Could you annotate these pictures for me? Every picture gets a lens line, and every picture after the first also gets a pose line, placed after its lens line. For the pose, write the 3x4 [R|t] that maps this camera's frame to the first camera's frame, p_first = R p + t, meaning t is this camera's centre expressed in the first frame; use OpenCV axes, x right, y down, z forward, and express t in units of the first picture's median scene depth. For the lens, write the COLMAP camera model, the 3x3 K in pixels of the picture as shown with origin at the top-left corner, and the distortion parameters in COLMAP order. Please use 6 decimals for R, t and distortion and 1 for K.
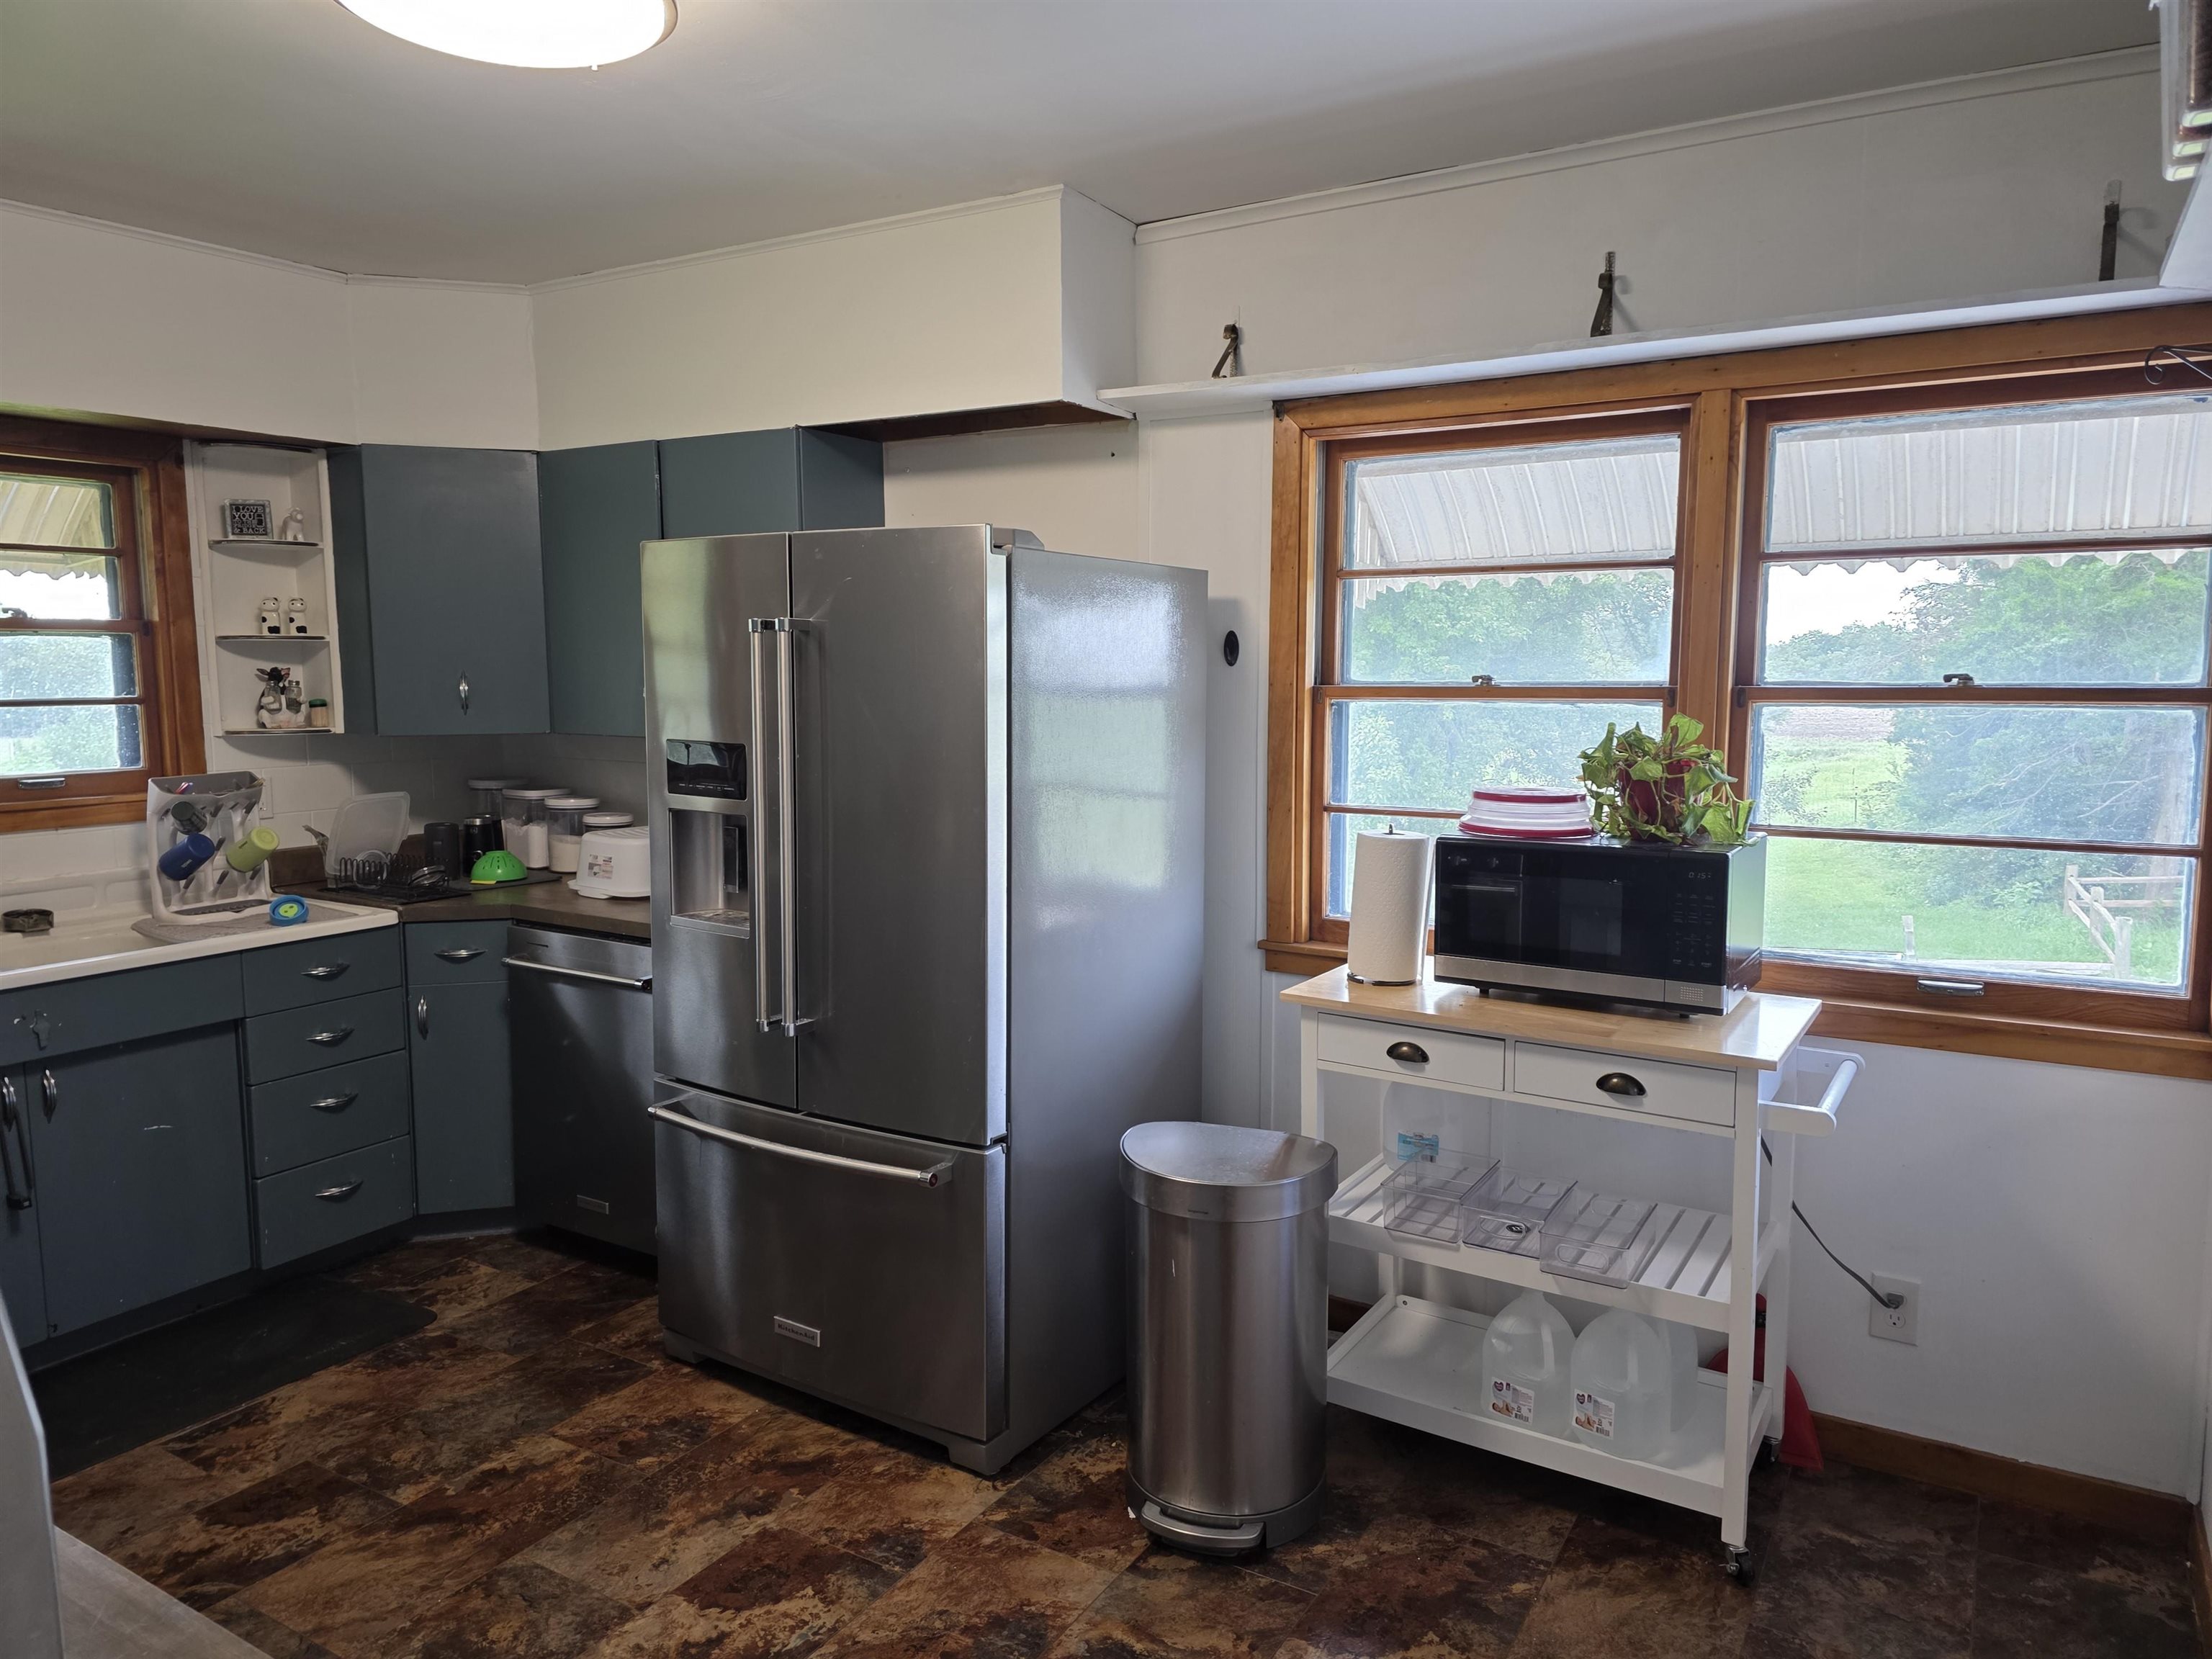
lens RADIAL K [[1491.3, 0, 1093.8], [0, 1491.3, 819.2], [0, 0, 1]] dist [0.057982, -0.053517]
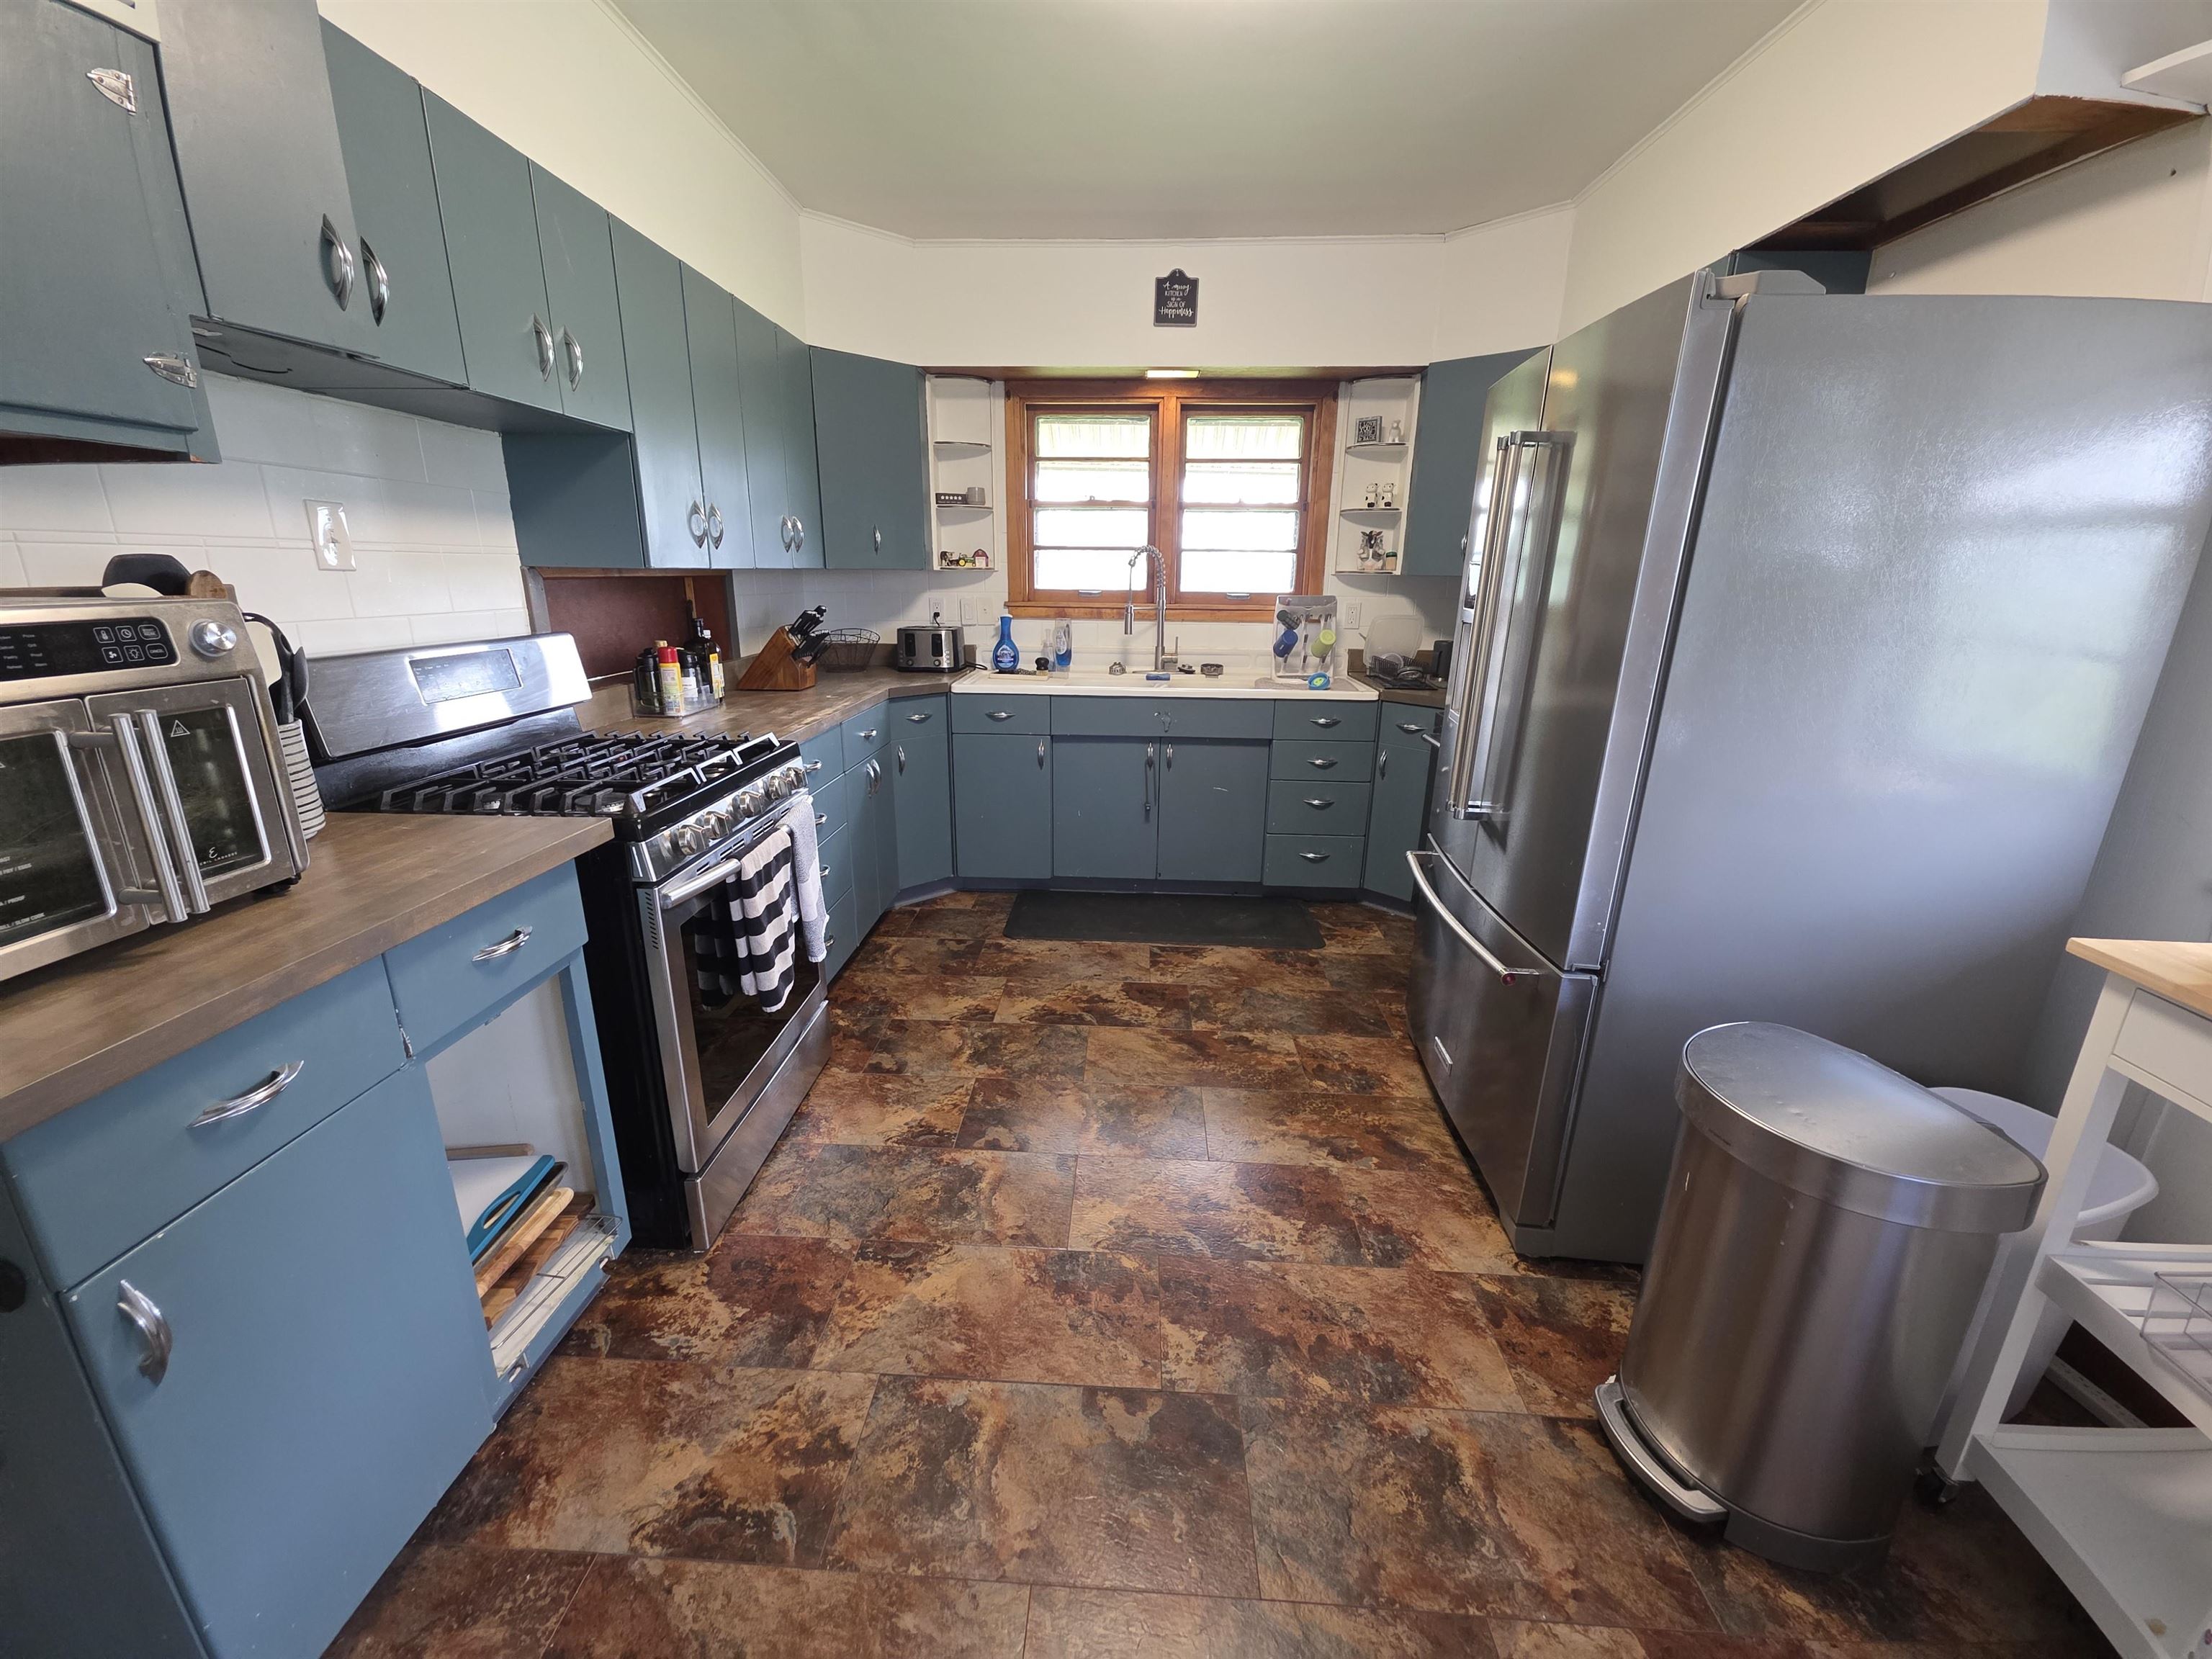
lens RADIAL K [[874.2, 0, 1095.8], [0, 874.2, 822.0], [0, 0, 1]] dist [0.003565, -0.003219]
pose [[0.471196, 0.251824, -0.845316, 0.238879], [-0.106983, 0.967619, 0.228624, 0.022068], [0.875516, -0.017292, 0.482879, 0.425826]]
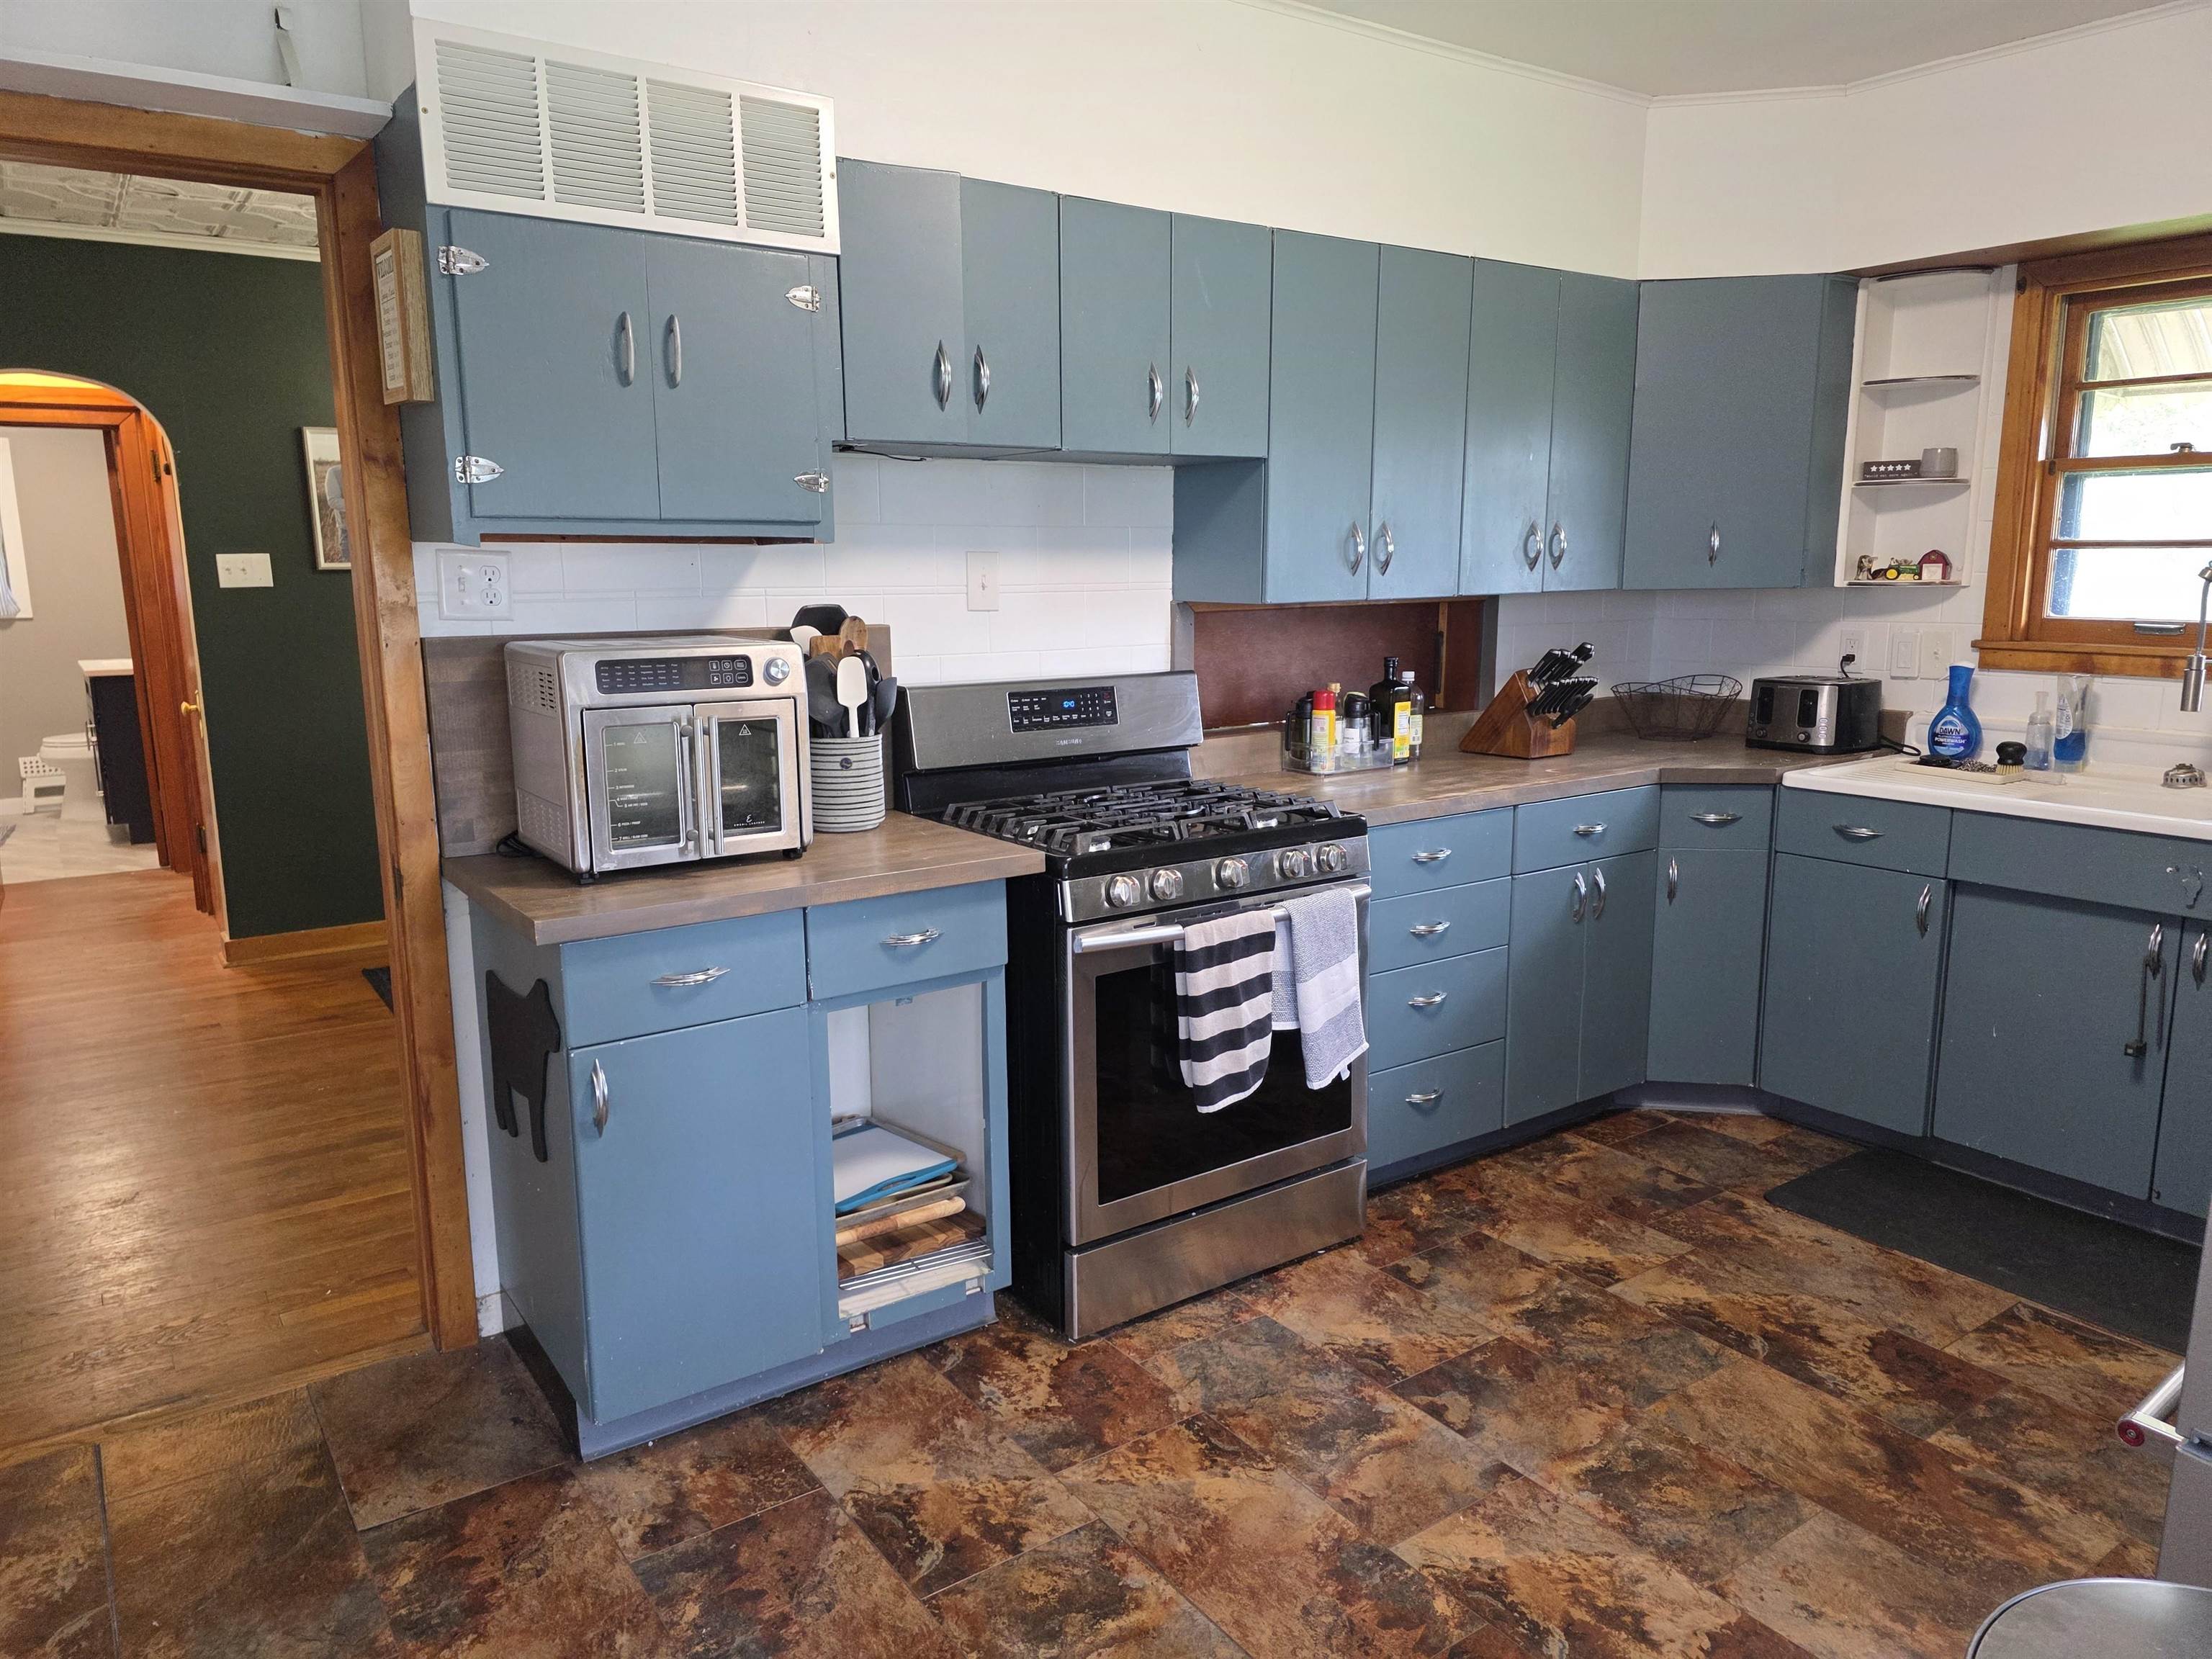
lens RADIAL K [[1491.3, 0, 1087.7], [0, 1491.3, 832.4], [0, 0, 1]] dist [0.057982, -0.053517]
pose [[-0.413744, 0.171513, -0.894091, 0.464699], [-0.087879, 0.969983, 0.226738, -0.051300], [0.906142, 0.172383, -0.386252, 0.797556]]
